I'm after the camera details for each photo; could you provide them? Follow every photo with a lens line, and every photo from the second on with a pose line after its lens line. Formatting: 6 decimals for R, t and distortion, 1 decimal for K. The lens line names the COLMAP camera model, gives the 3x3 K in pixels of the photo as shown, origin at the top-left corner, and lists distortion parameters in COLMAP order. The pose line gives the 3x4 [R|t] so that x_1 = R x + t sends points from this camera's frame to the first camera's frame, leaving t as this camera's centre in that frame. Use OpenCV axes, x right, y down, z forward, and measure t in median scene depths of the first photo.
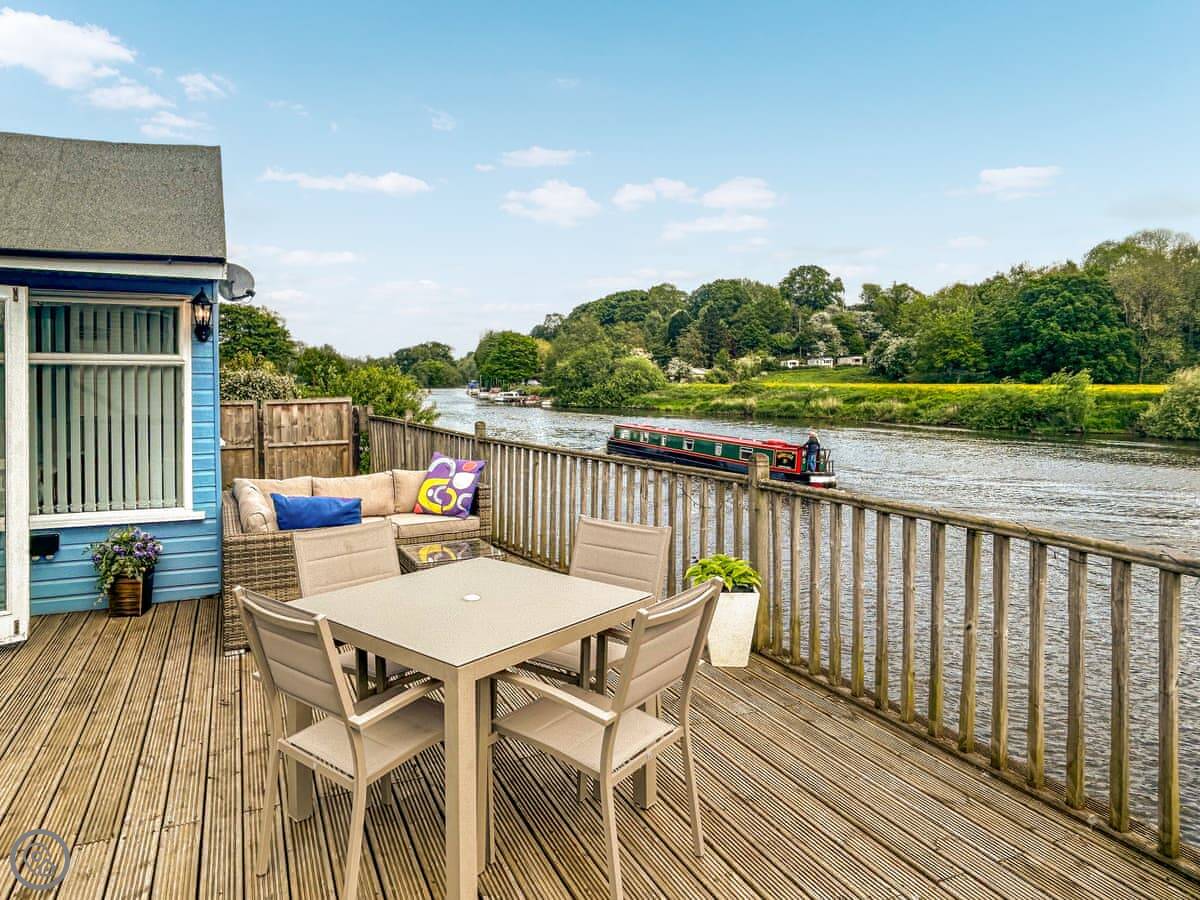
lens RADIAL K [[1042.0, 0, 598.7], [0, 1042.0, 389.9], [0, 0, 1]] dist [0.063410, -0.130112]
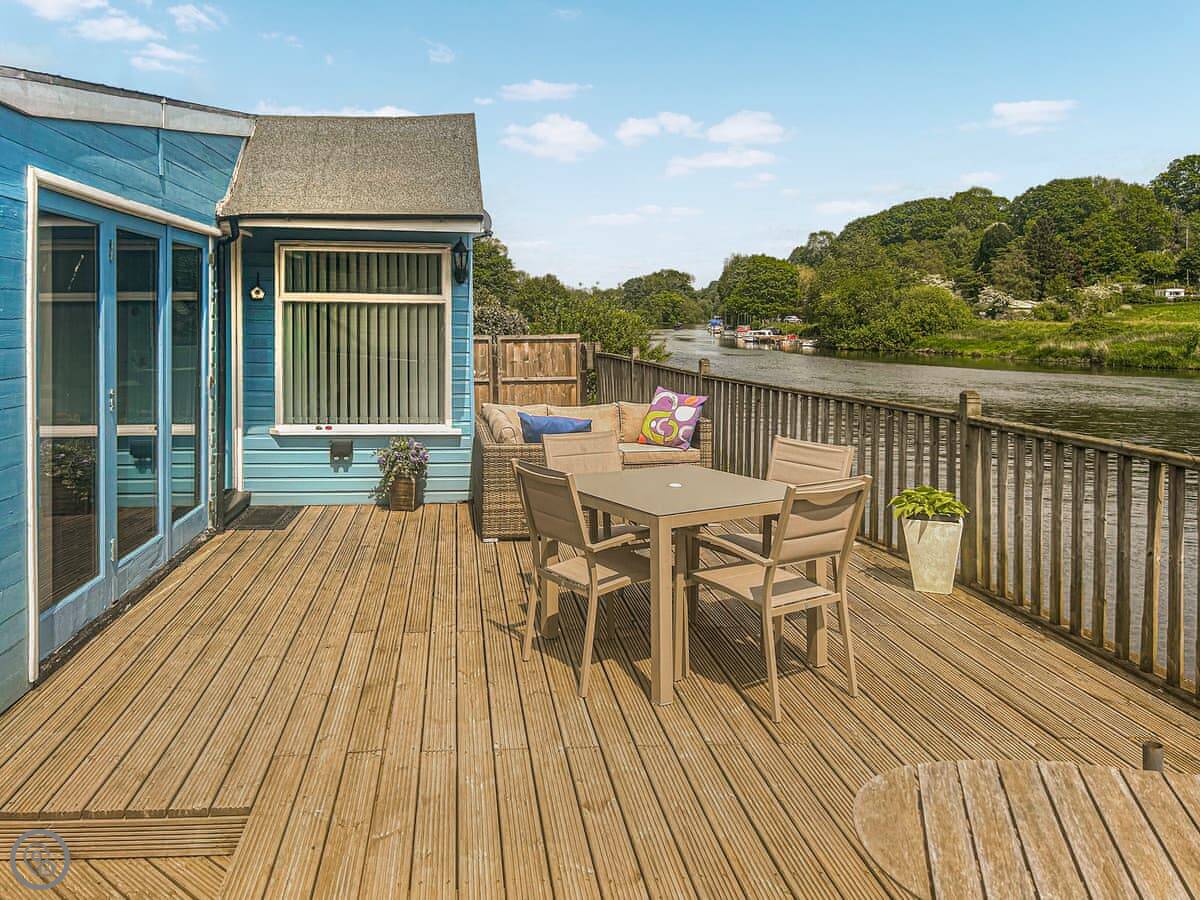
lens RADIAL K [[2132.9, 0, 600.0], [0, 2132.9, 450.0], [0, 0, 1]] dist [0.308392, -2.714025]
pose [[0.978034, 0.019638, -0.207520, 0.205033], [-0.007920, 0.998334, 0.057149, 0.001336], [0.208297, -0.054250, 0.976560, -0.980743]]
